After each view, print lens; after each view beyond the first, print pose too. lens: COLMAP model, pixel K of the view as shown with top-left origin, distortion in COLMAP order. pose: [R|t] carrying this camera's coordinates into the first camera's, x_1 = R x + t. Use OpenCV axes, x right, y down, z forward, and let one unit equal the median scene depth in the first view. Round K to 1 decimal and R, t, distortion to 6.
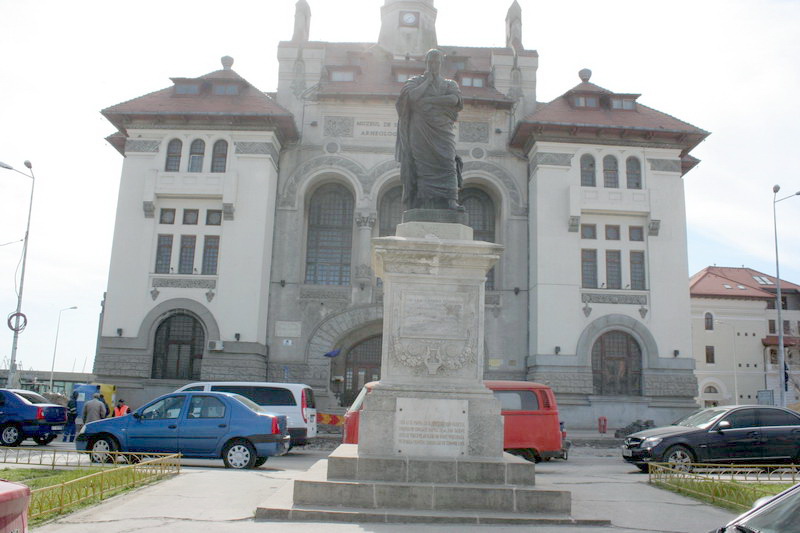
lens RADIAL K [[667.4, 0, 412.8], [0, 667.4, 272.9], [0, 0, 1]] dist [-0.136117, 0.086513]
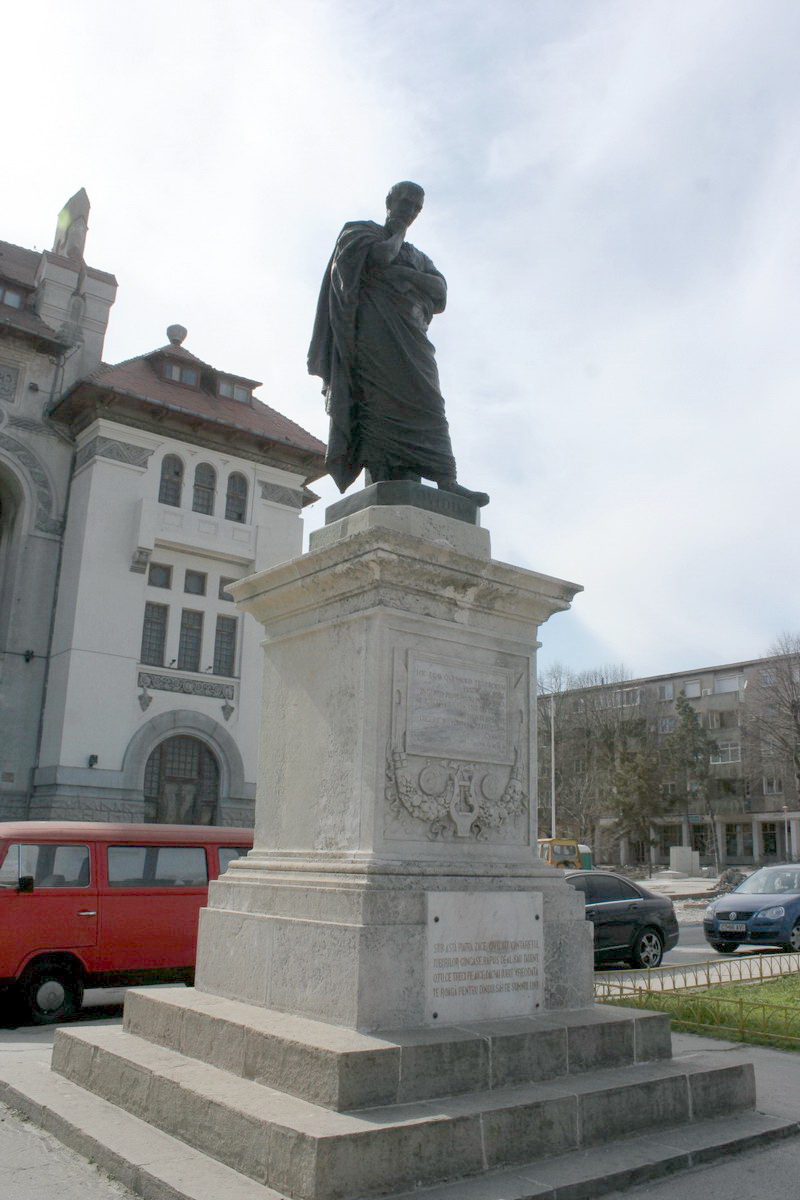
lens RADIAL K [[1001.1, 0, 402.5], [0, 1001.1, 598.0], [0, 0, 1]] dist [-0.136117, 0.086513]
pose [[0.809000, 0.138846, 0.571175, -0.086757], [-0.112411, 0.990312, -0.081518, 0.009904], [-0.576960, 0.001741, 0.816770, 0.093651]]
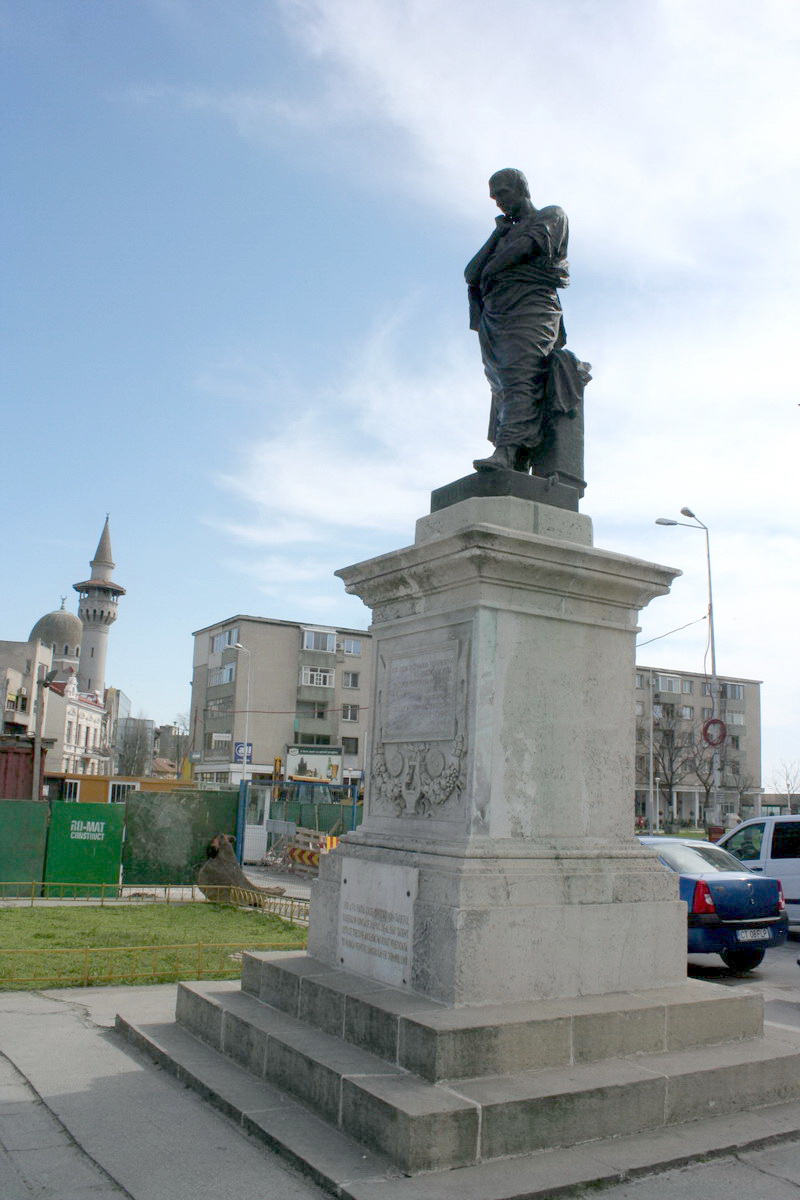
lens RADIAL K [[1001.1, 0, 399.6], [0, 1001.1, 600.1], [0, 0, 1]] dist [-0.136117, 0.086513]
pose [[0.488178, -0.185068, -0.852896, 0.141394], [0.147023, 0.980731, -0.128654, 0.018477], [0.860271, -0.062589, 0.505980, 0.128080]]
